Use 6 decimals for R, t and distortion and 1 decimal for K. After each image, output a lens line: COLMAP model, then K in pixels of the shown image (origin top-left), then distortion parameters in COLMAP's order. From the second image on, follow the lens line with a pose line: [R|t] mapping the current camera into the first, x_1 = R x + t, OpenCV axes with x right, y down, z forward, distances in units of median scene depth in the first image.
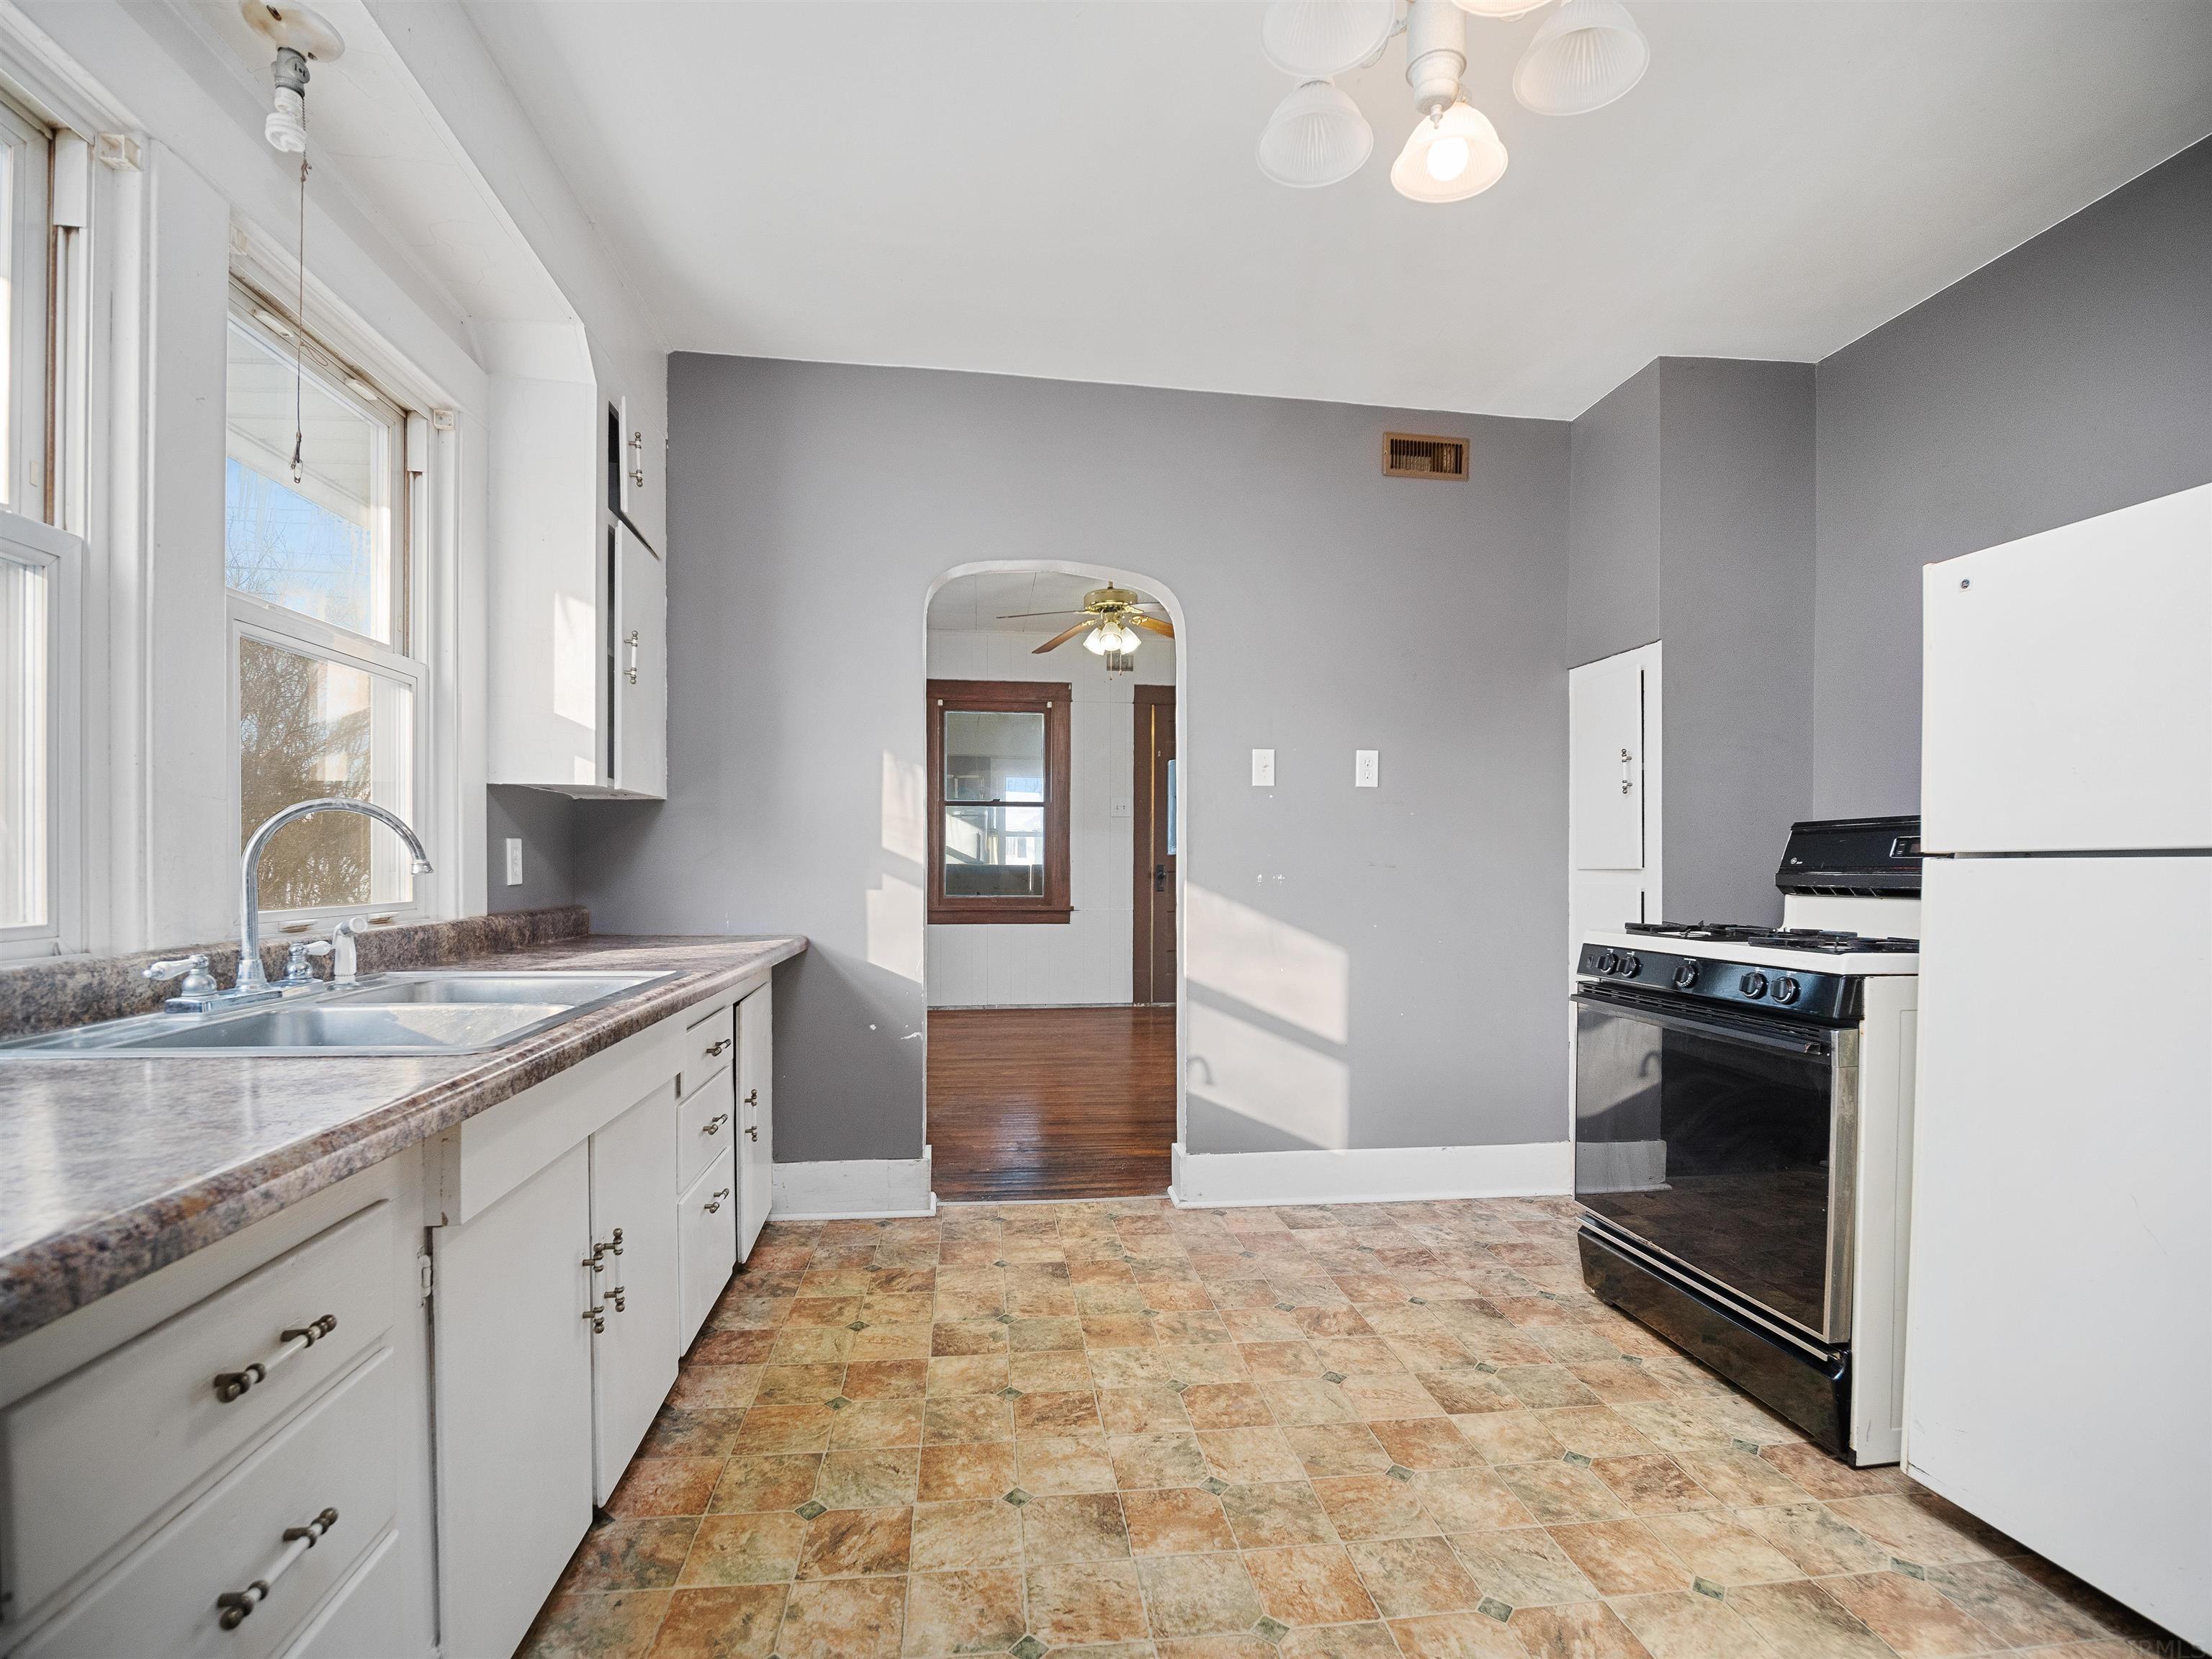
lens RADIAL K [[1017.4, 0, 1122.3], [0, 1017.4, 865.8], [0, 0, 1]] dist [-0.008921, -0.000180]
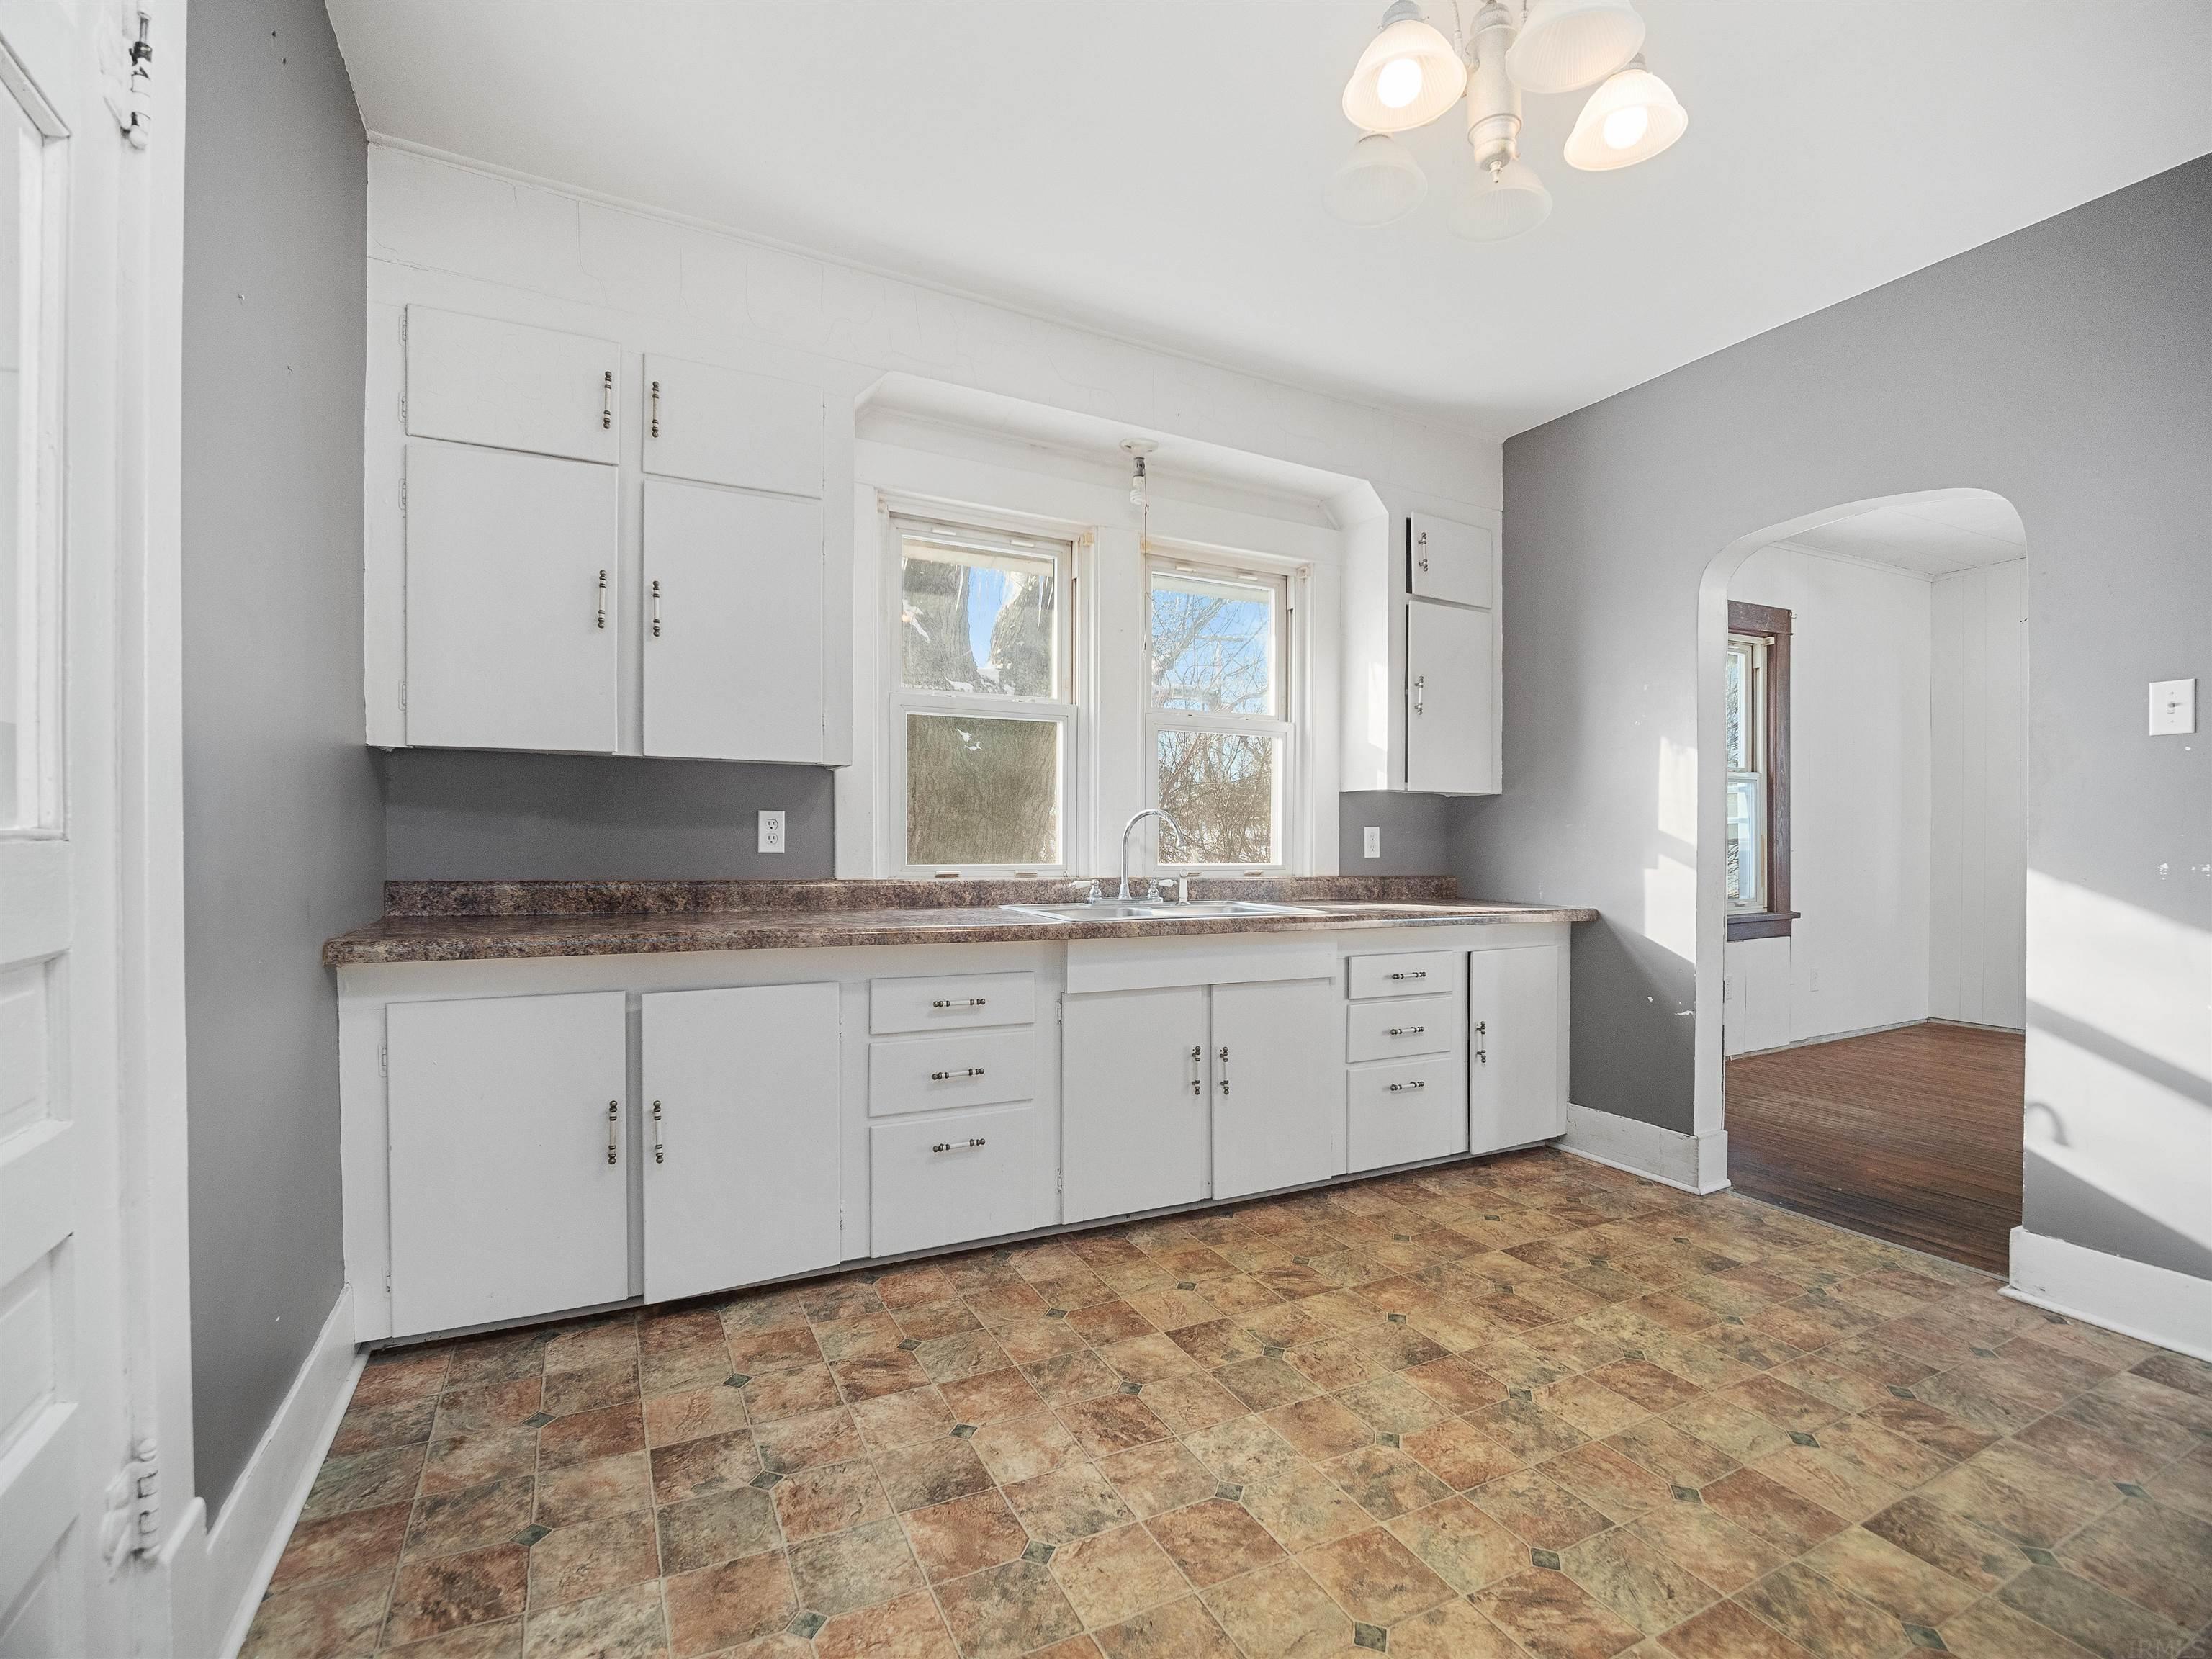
lens RADIAL K [[1017.4, 0, 1093.8], [0, 1017.4, 852.5], [0, 0, 1]] dist [-0.008921, -0.000180]
pose [[0.321958, 0.004279, -0.946744, 0.624914], [-0.008851, 0.999960, 0.001510, 0.011272], [0.946713, 0.007893, 0.321983, 0.120258]]
